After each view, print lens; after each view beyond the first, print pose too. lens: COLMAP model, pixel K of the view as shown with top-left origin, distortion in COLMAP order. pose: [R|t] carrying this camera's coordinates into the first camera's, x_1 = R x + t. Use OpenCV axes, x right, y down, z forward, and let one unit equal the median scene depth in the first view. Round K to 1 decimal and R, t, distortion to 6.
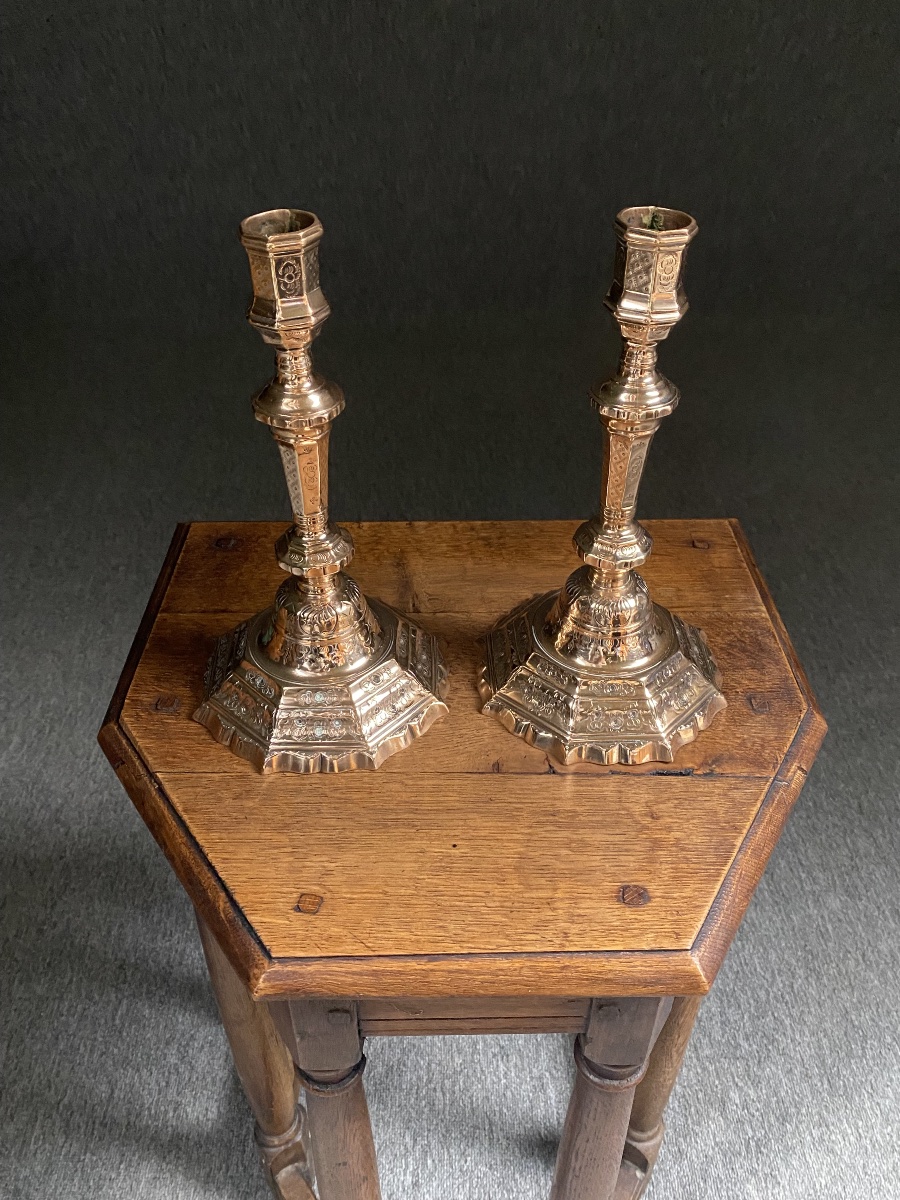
lens RADIAL K [[971.0, 0, 476.3], [0, 971.0, 599.3], [0, 0, 1]] dist [0.031934, -0.016393]
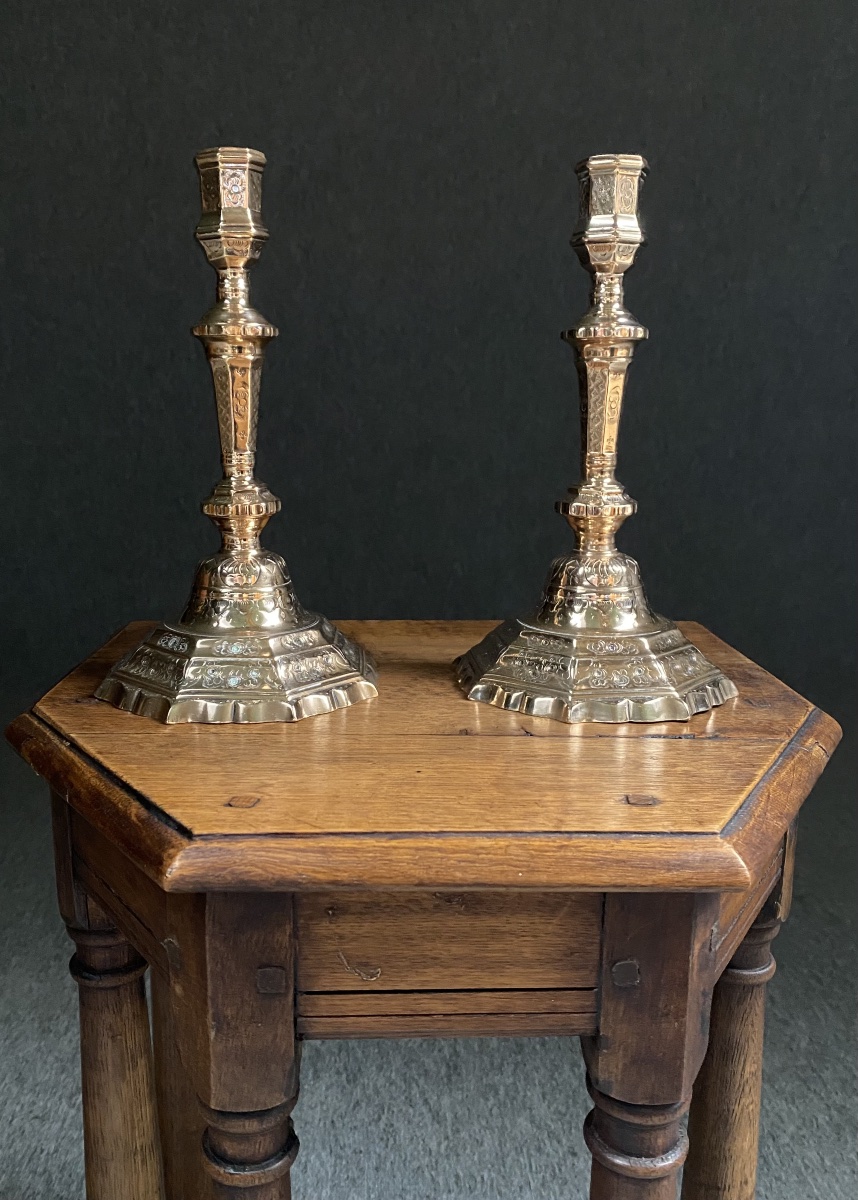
lens RADIAL K [[1001.8, 0, 415.9], [0, 1001.8, 602.7], [0, 0, 1]] dist [0.098895, -0.163429]
pose [[0.999886, -0.014975, 0.001887, -0.023197], [0.014185, 0.889660, -0.456404, 0.493638], [0.005156, 0.456379, 0.889771, 0.157238]]
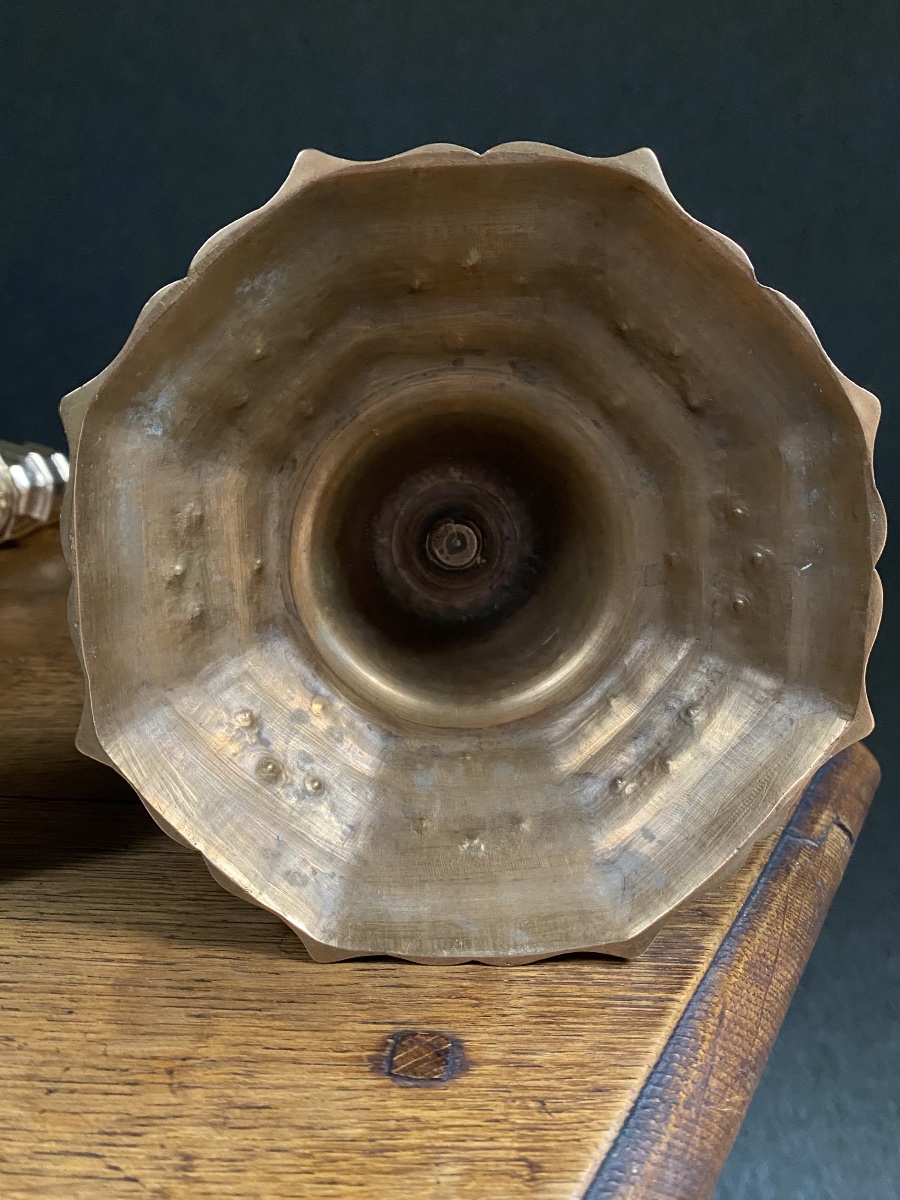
lens RADIAL K [[989.8, 0, 450.0], [0, 989.8, 600.0], [0, 0, 1]] dist [0.002589, -0.000341]
pose [[0.999838, 0.017843, 0.002560, 0.153156], [-0.016204, 0.951881, -0.306041, 0.233614], [-0.007897, 0.305949, 0.952015, 0.553035]]
